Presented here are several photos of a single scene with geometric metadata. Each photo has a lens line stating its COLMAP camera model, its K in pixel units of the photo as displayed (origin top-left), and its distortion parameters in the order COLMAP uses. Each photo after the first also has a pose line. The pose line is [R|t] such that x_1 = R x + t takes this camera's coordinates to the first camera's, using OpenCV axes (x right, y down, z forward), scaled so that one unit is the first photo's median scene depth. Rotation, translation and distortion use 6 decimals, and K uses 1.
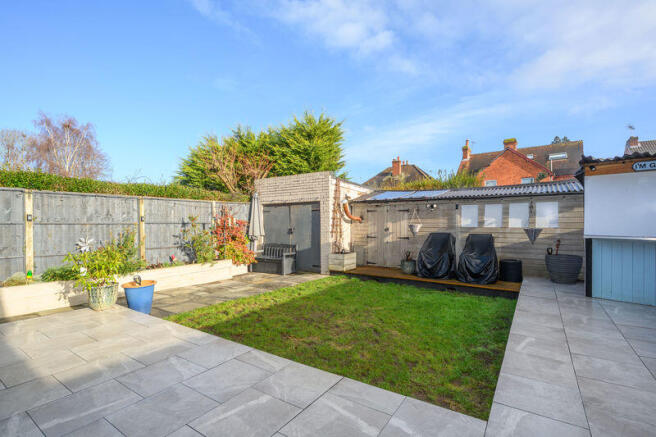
lens RADIAL K [[306.2, 0, 328.0], [0, 306.2, 218.5], [0, 0, 1]] dist [-0.001962, 0.000081]
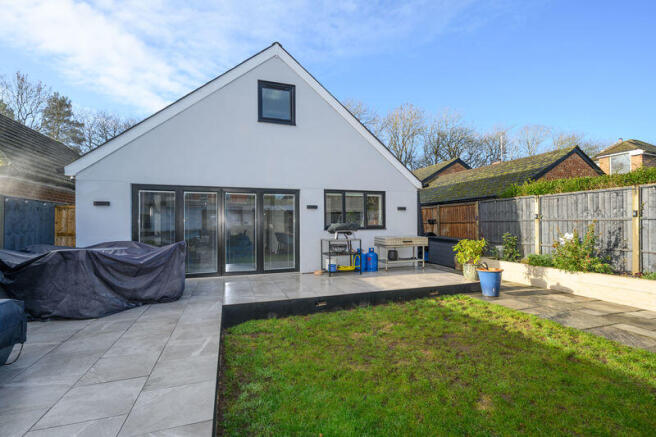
lens RADIAL K [[306.2, 0, 328.0], [0, 306.2, 218.5], [0, 0, 1]] dist [-0.001962, 0.000081]
pose [[-0.607907, -0.007981, -0.793968, 0.482703], [0.020711, 0.999450, -0.025904, 0.016343], [0.793738, -0.032191, -0.607407, 0.786167]]
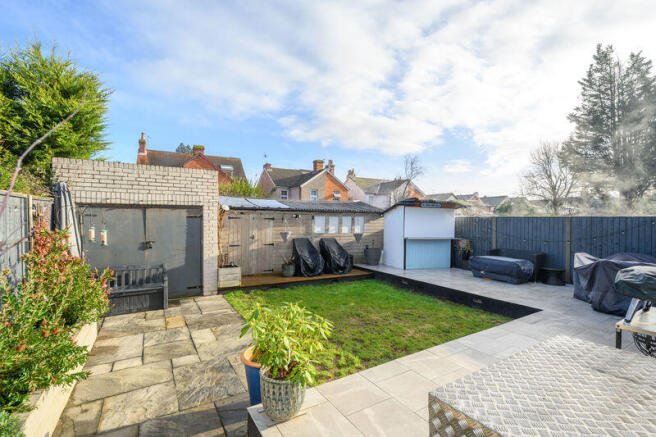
lens RADIAL K [[313.8, 0, 328.0], [0, 313.8, 218.5], [0, 0, 1]] dist [0.018720, 0.000060]
pose [[0.421437, 0.010071, 0.906802, -0.648920], [-0.019683, 0.999804, -0.001956, -0.028651], [-0.906644, -0.017024, 0.421553, 0.353788]]
